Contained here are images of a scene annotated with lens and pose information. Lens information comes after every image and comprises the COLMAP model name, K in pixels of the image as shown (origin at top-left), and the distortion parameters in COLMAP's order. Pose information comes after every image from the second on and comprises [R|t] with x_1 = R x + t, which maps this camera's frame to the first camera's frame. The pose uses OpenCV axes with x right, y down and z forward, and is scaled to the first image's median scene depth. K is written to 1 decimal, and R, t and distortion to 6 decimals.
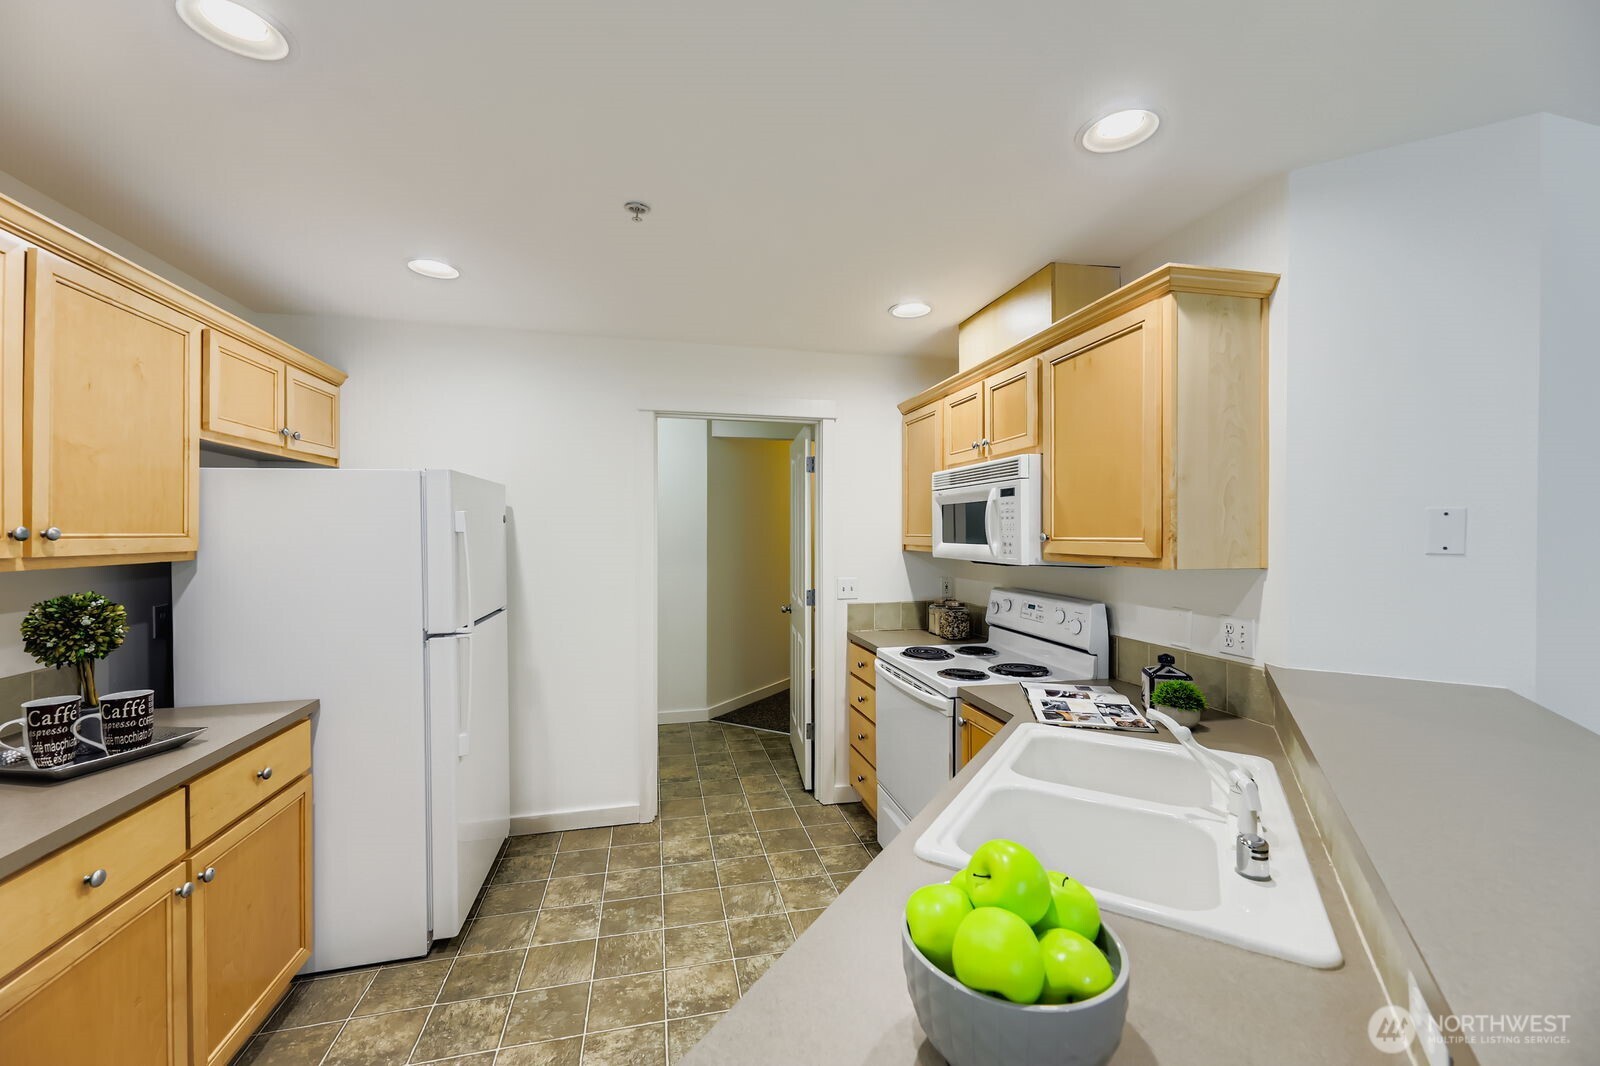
lens RADIAL K [[646.9, 0, 804.5], [0, 646.9, 527.8], [0, 0, 1]] dist [0.017276, -0.005889]
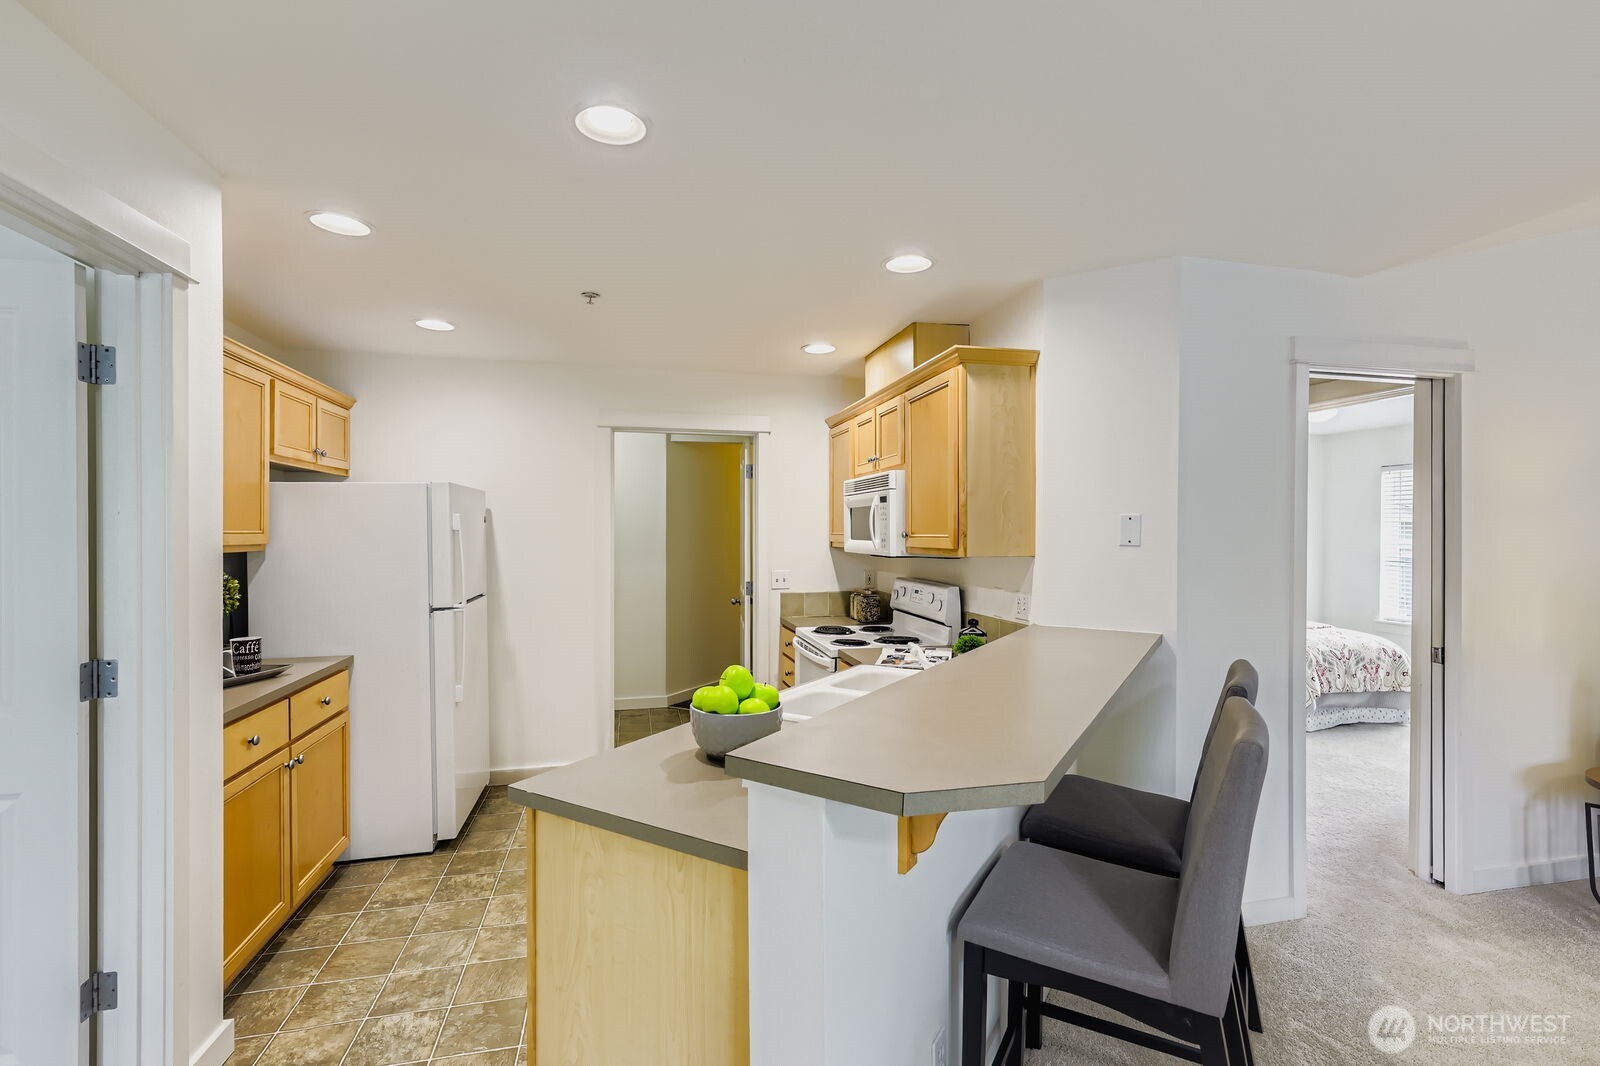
lens RADIAL K [[733.3, 0, 804.8], [0, 733.3, 528.2], [0, 0, 1]] dist [-0.002185, 0.001742]
pose [[0.999987, 0.001243, 0.004910, 0.162376], [-0.001254, 0.999997, 0.002270, -0.001584], [-0.004907, -0.002276, 0.999985, -0.475354]]
